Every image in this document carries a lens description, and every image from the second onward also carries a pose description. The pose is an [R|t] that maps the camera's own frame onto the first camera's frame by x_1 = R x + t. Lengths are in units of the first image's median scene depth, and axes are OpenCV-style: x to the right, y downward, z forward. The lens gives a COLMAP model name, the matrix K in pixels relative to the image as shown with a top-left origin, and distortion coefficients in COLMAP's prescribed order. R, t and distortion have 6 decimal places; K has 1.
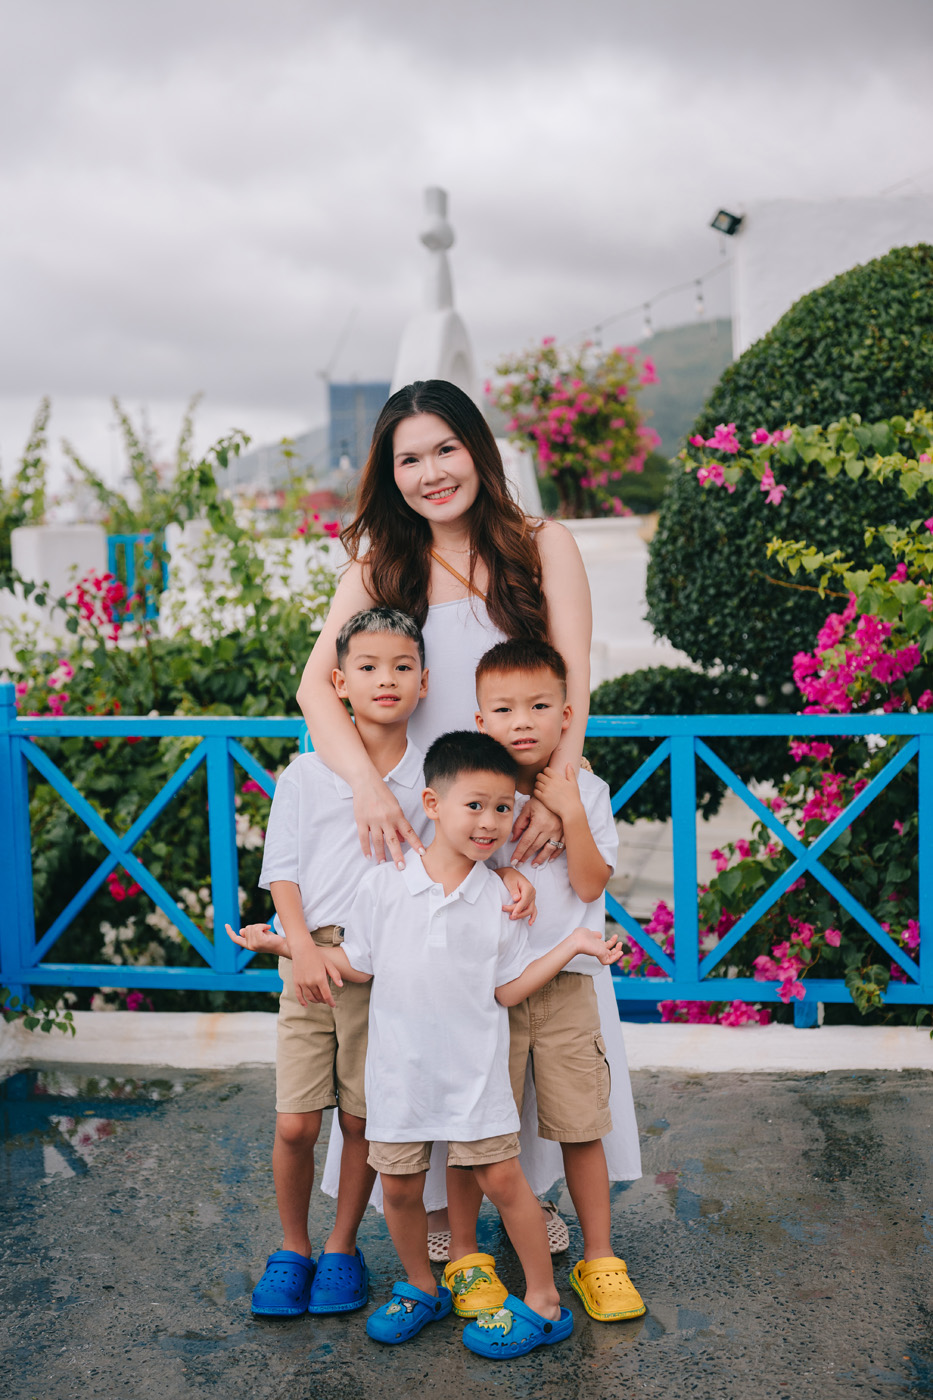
lens RADIAL K [[2008.6, 0, 470.6], [0, 2008.6, 701.1], [0, 0, 1]] dist [-0.042429, 0.000000]
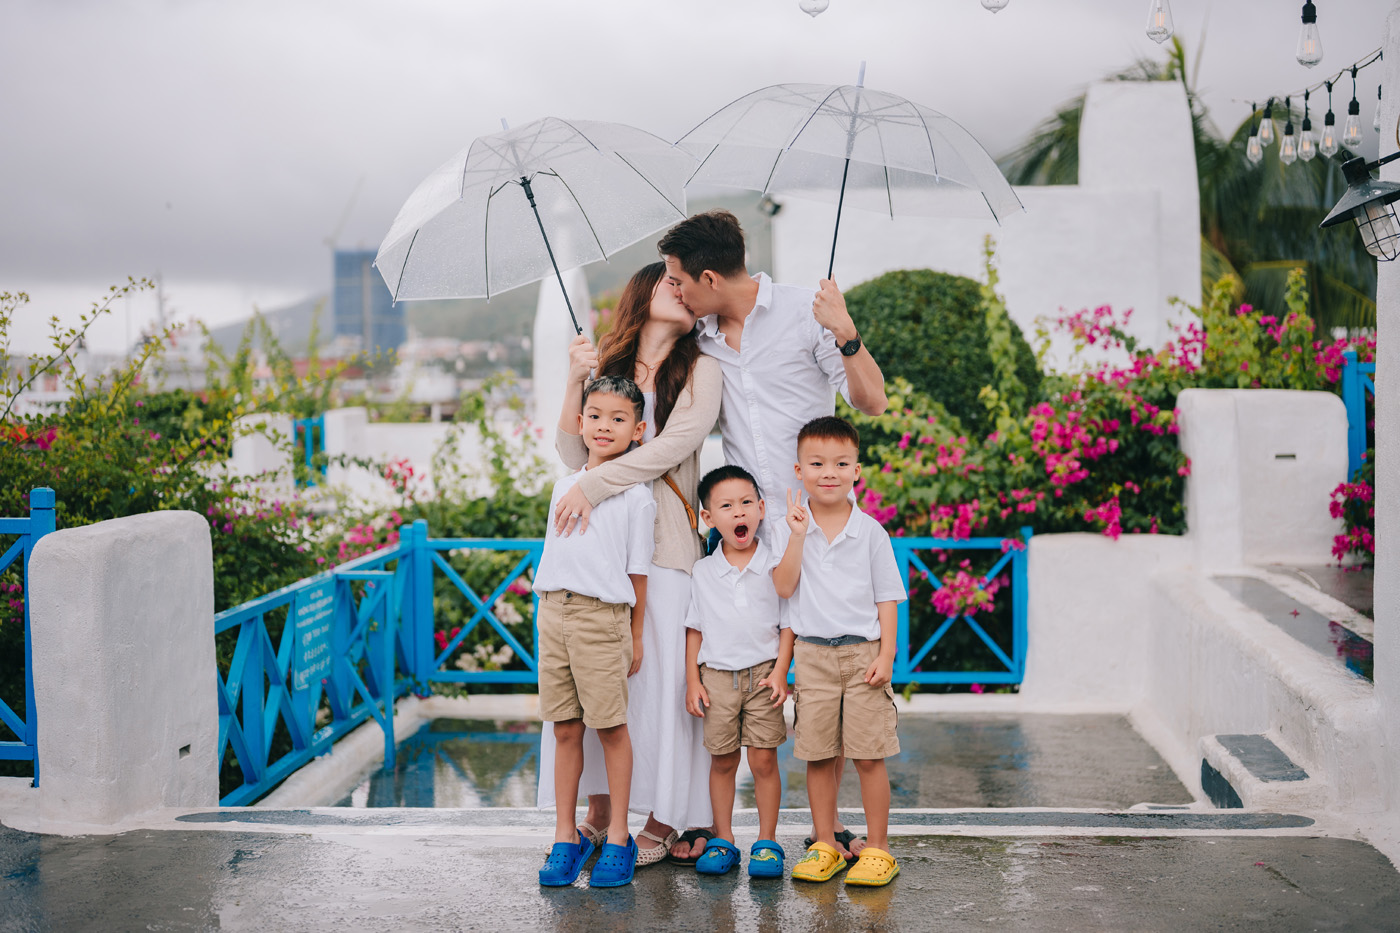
lens RADIAL K [[2008.6, 0, 698.4], [0, 2008.6, 466.9], [0, 0, 1]] dist [-0.042429, 0.000000]
pose [[0.993993, 0.010319, 0.108957, -0.133624], [-0.004547, 0.998579, -0.053092, 0.029331], [-0.109350, 0.052278, 0.992628, -0.678563]]
